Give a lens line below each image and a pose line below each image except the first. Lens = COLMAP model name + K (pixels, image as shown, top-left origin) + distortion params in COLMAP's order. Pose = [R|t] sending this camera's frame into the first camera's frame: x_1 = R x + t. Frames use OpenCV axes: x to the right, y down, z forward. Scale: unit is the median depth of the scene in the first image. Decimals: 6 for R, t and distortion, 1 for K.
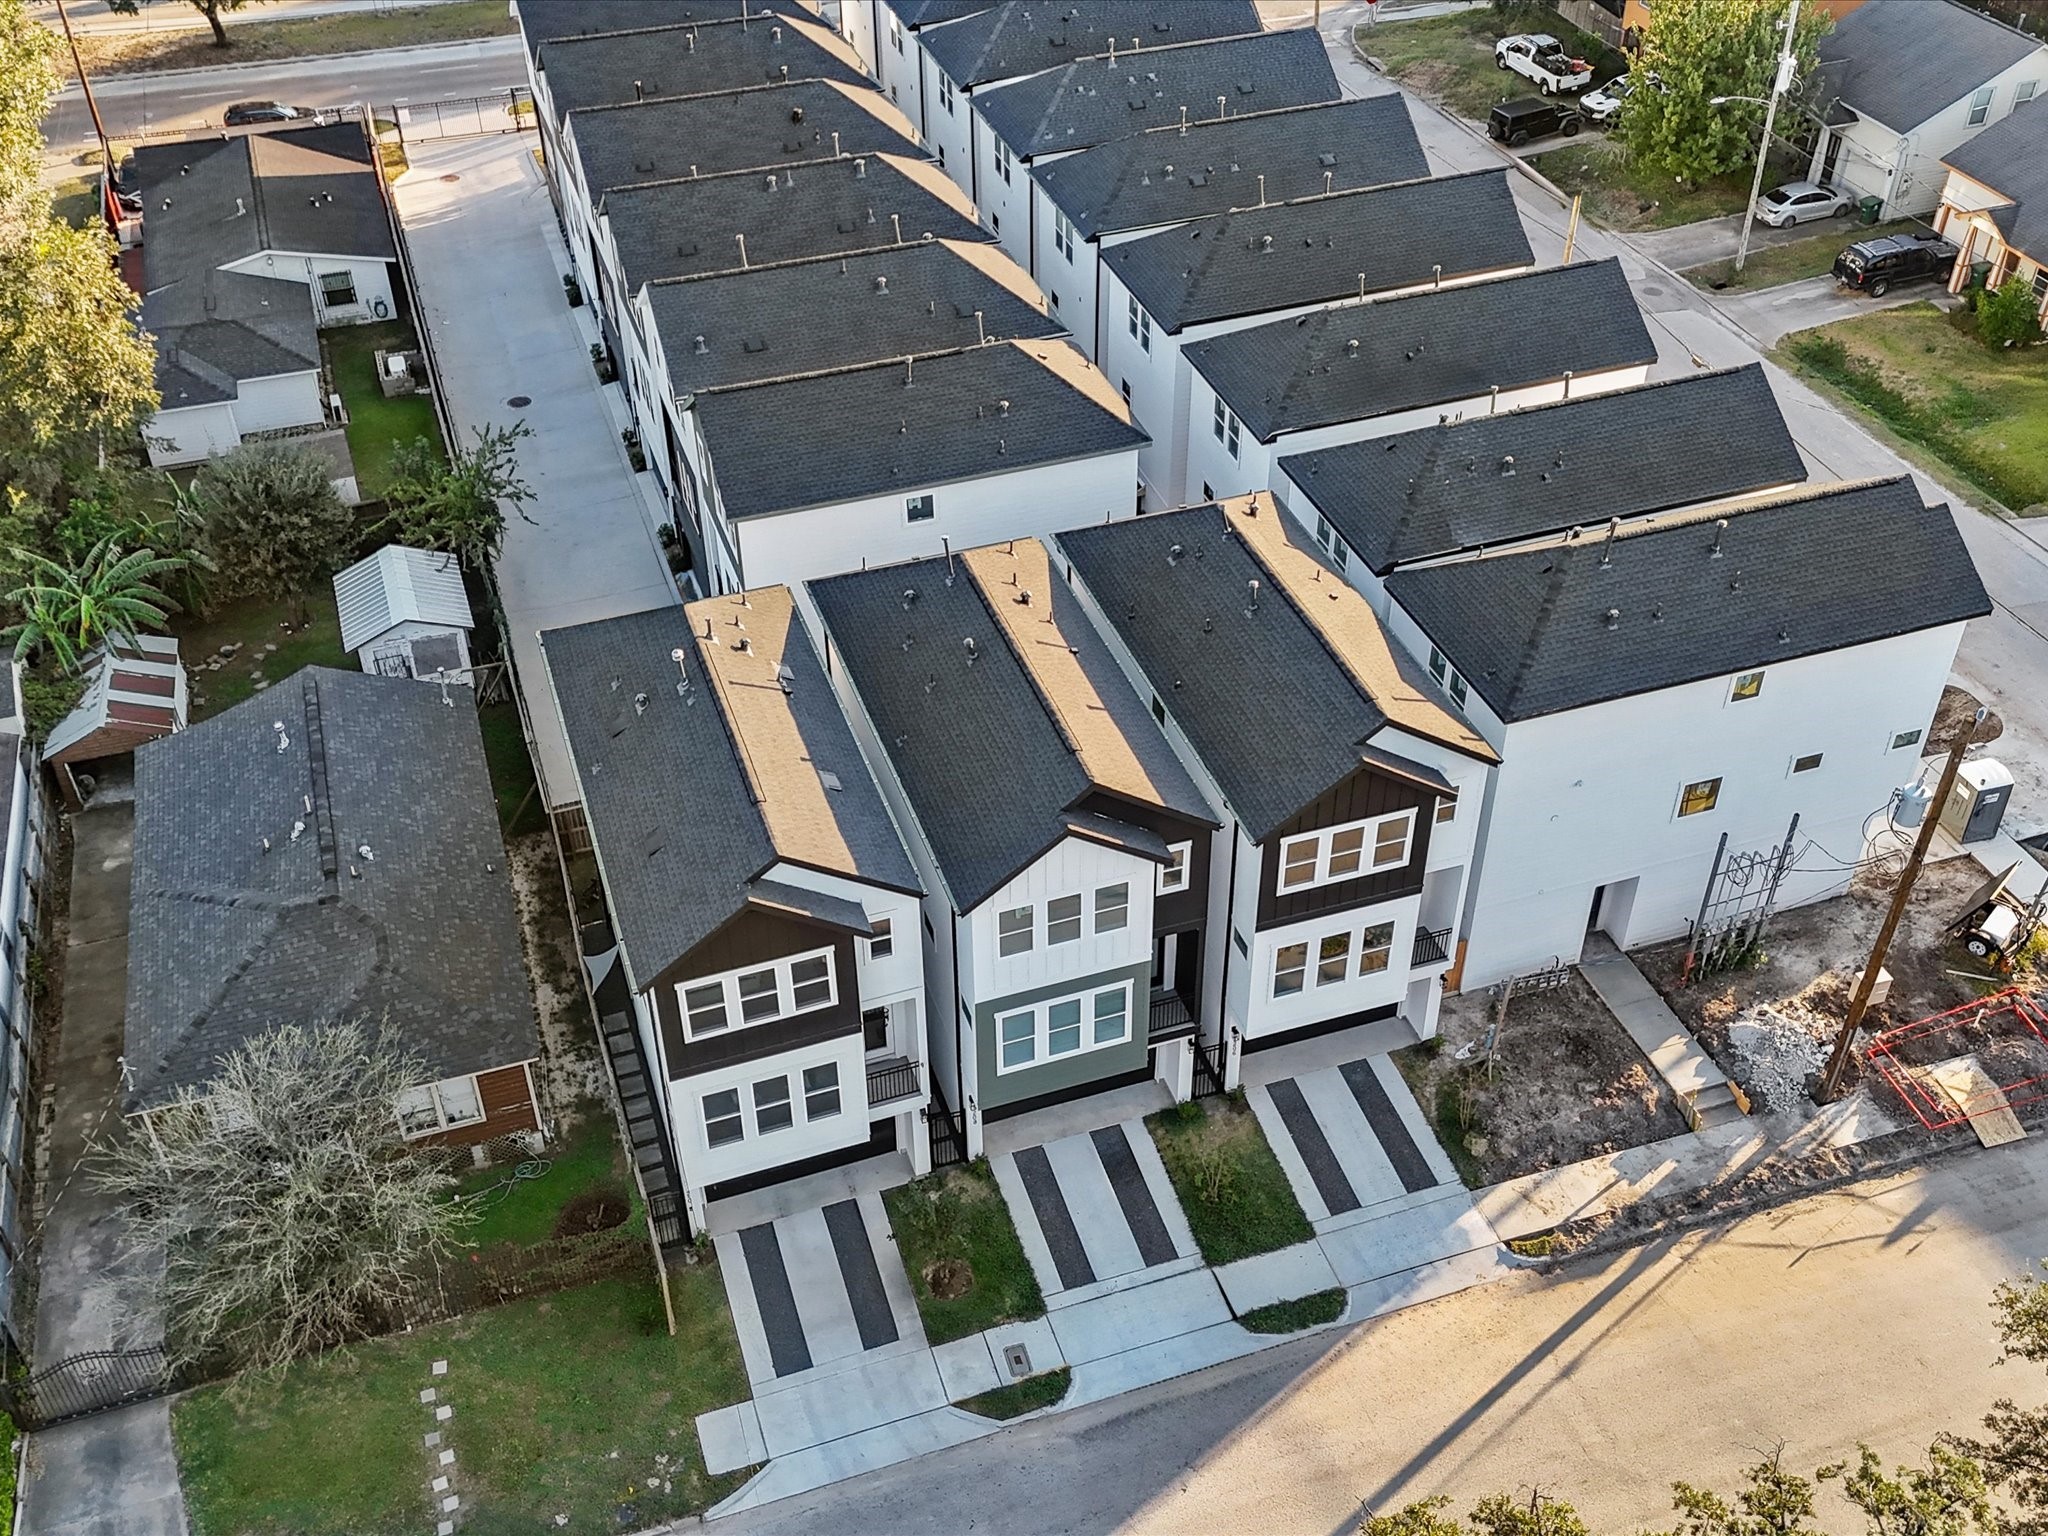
lens RADIAL K [[2025.9, 0, 1029.5], [0, 2025.9, 766.1], [0, 0, 1]] dist [0.004132, 0.000000]
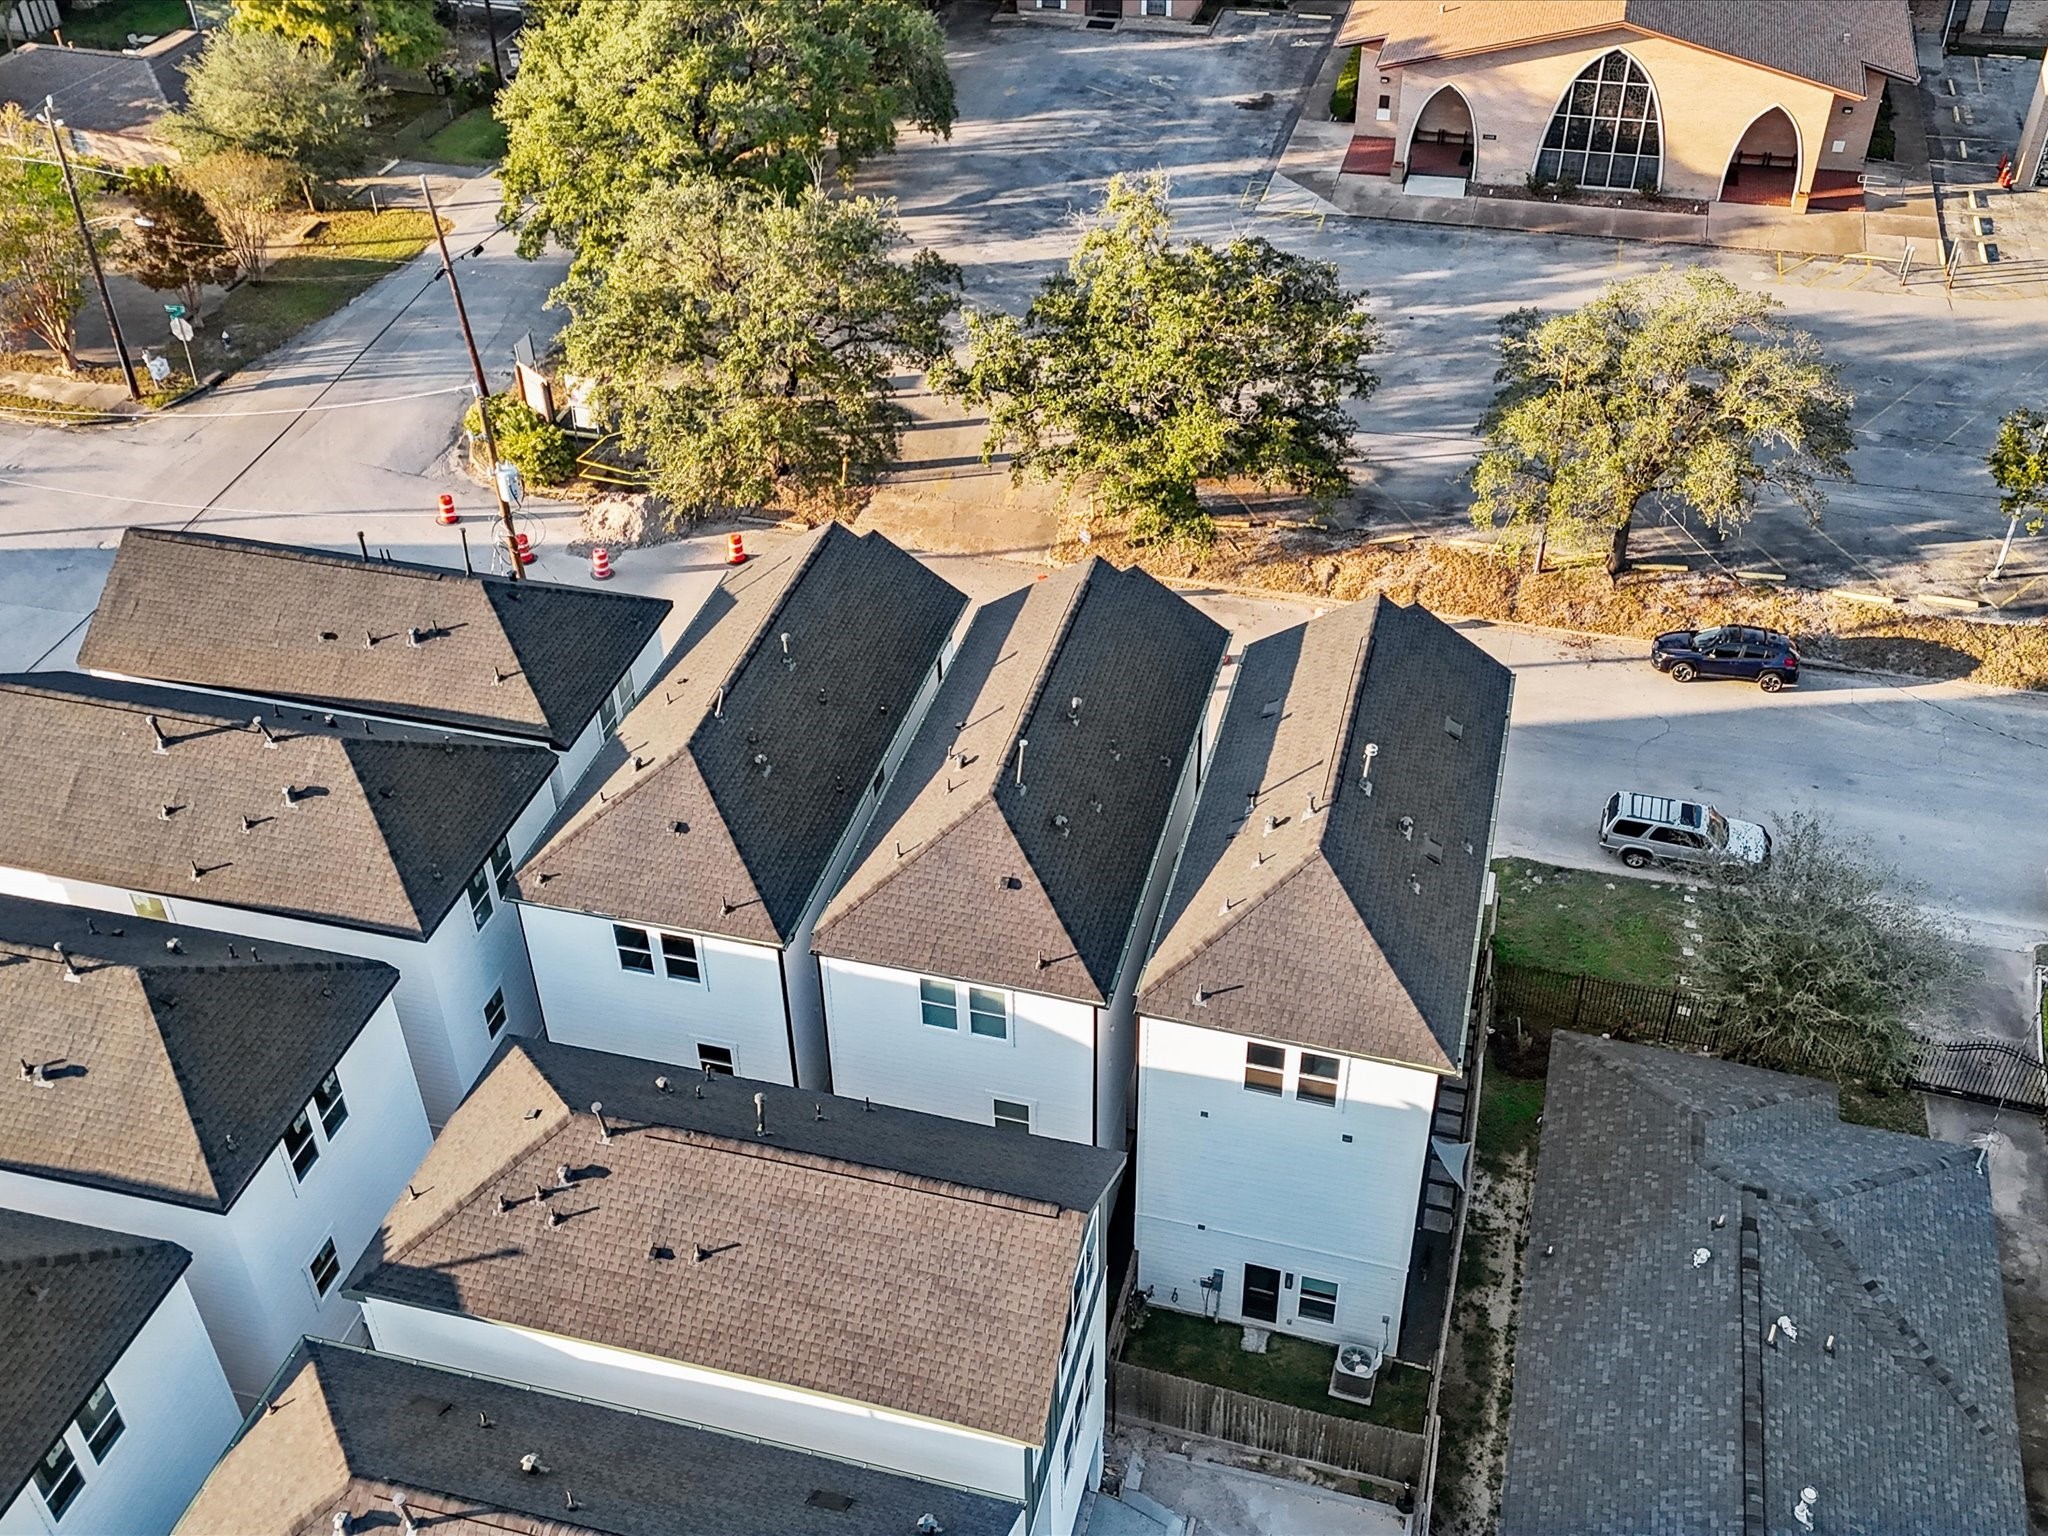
lens RADIAL K [[2025.9, 0, 1028.3], [0, 2025.9, 768.8], [0, 0, 1]] dist [0.004132, 0.000000]
pose [[-0.832454, -0.322127, 0.450838, -0.403229], [0.366959, 0.289133, 0.884162, -0.807719], [-0.415164, 0.901464, -0.122482, 1.032444]]
